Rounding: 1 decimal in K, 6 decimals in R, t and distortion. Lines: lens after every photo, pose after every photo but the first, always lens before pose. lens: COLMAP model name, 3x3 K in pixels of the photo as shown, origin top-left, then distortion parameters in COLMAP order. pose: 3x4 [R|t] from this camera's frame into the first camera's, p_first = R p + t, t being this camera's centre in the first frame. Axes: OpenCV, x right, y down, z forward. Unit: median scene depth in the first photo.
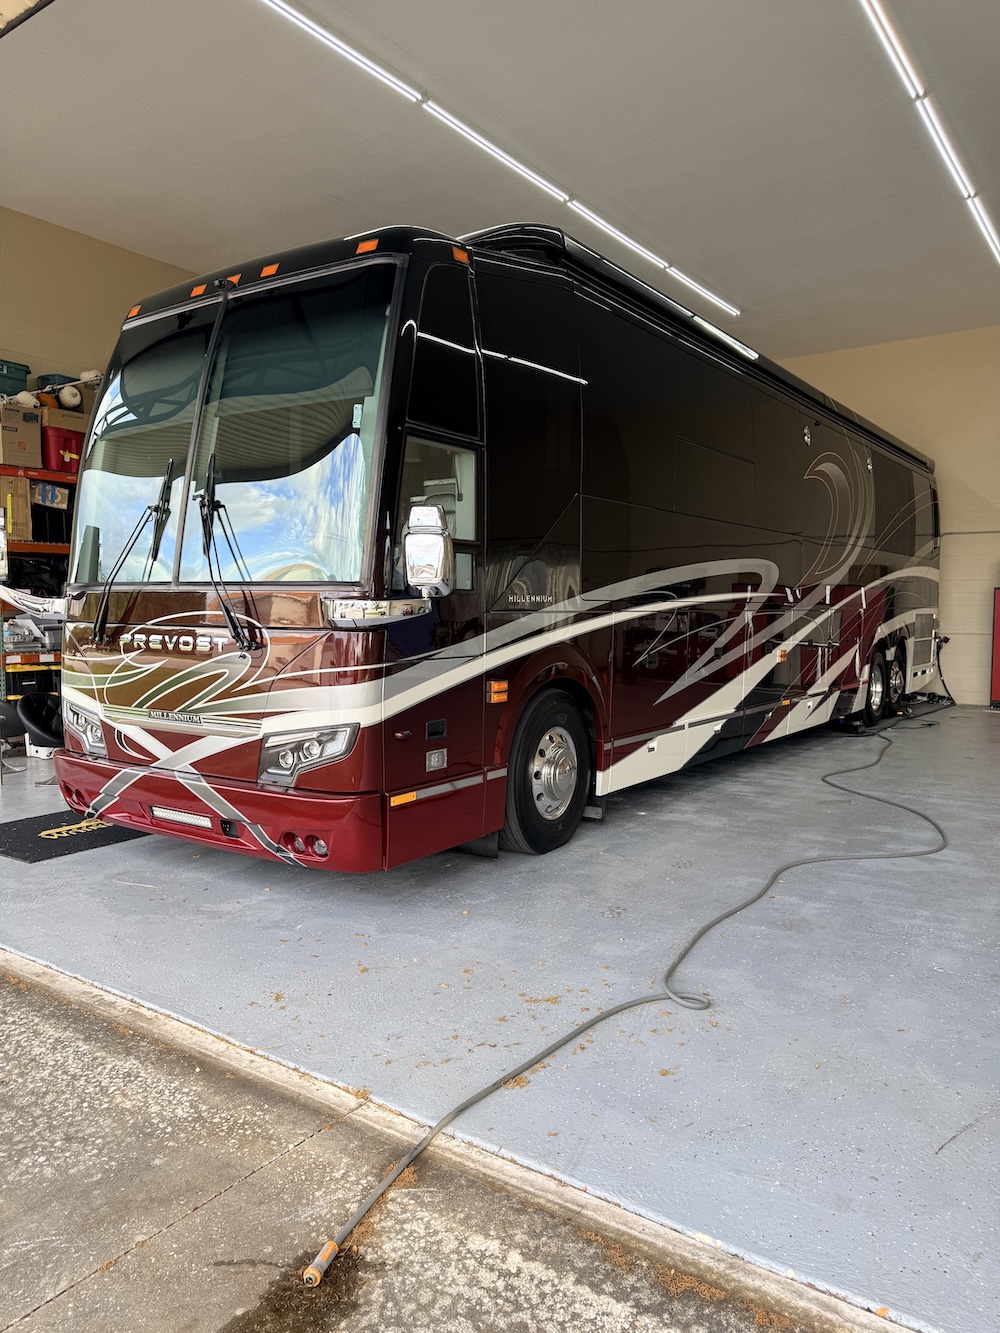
lens RADIAL K [[946.4, 0, 506.0], [0, 946.4, 672.4], [0, 0, 1]] dist [0.029068, -0.030434]
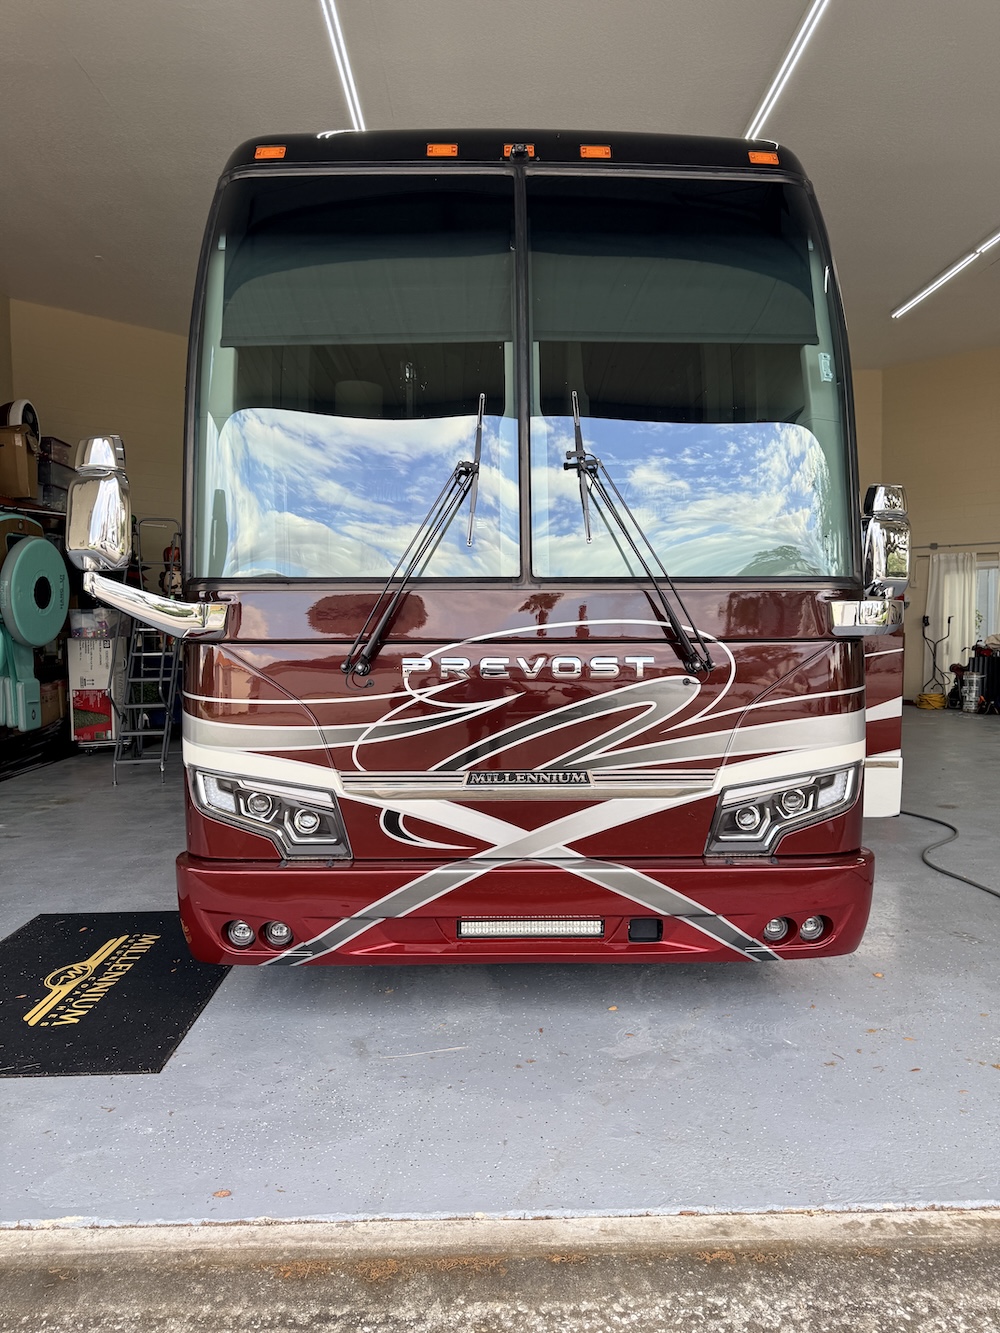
lens RADIAL K [[944.7, 0, 499.2], [0, 944.7, 660.3], [0, 0, 1]] dist [0.079303, -0.104092]
pose [[0.804859, -0.030956, 0.592658, -0.758704], [0.049203, 0.998681, -0.014657, -0.027520], [-0.591423, 0.040957, 0.805321, 0.473176]]
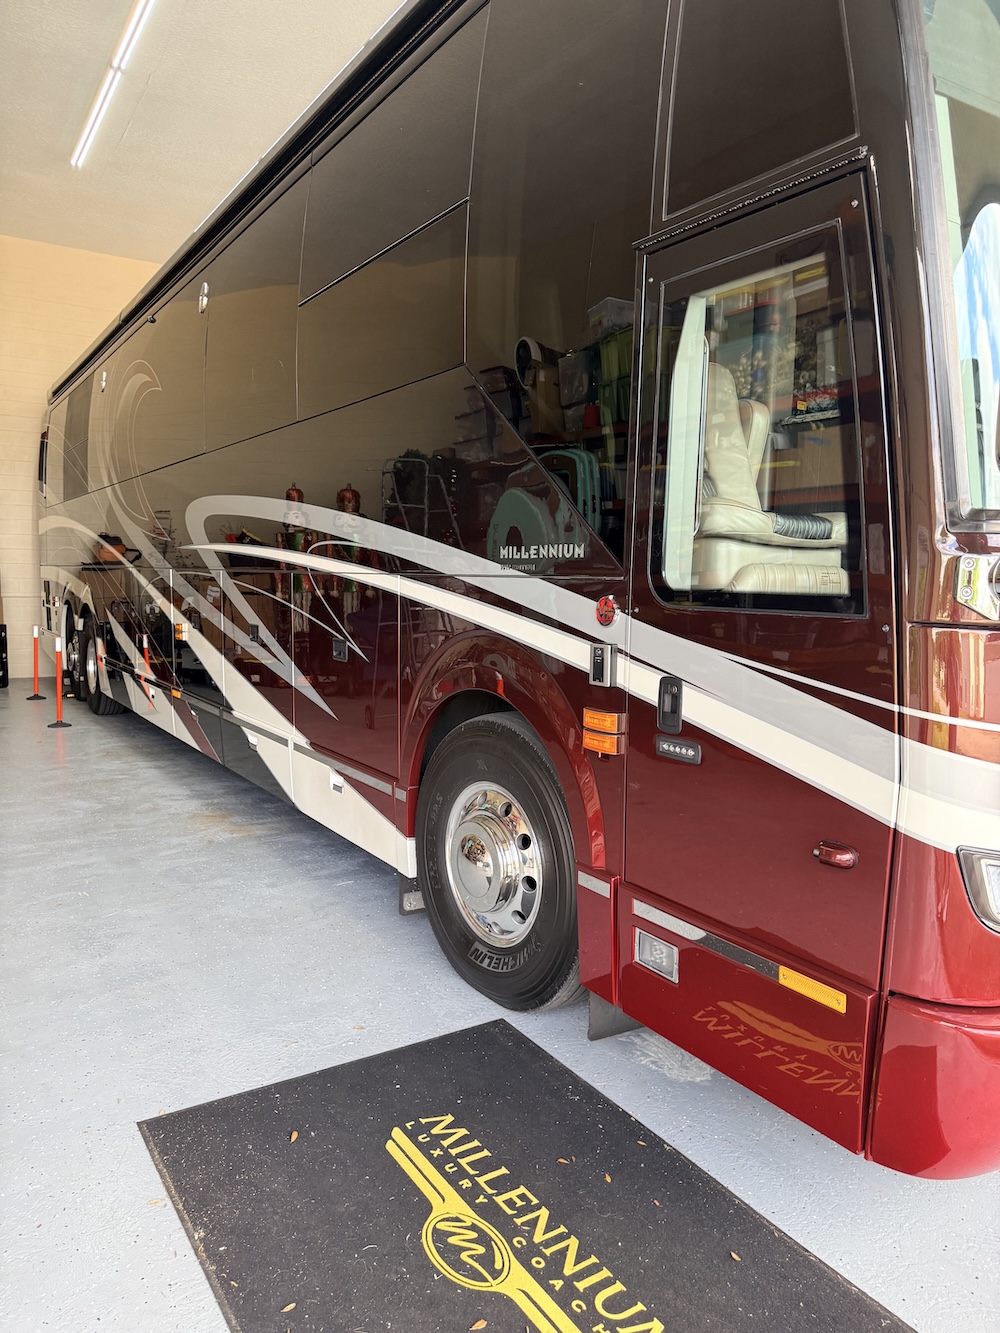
lens RADIAL K [[946.4, 0, 506.0], [0, 946.4, 672.4], [0, 0, 1]] dist [0.029068, -0.030434]
pose [[0.373378, -0.087562, 0.923538, -0.945941], [0.043546, 0.996092, 0.076836, -0.080710], [-0.926657, 0.011527, 0.375732, 1.179707]]
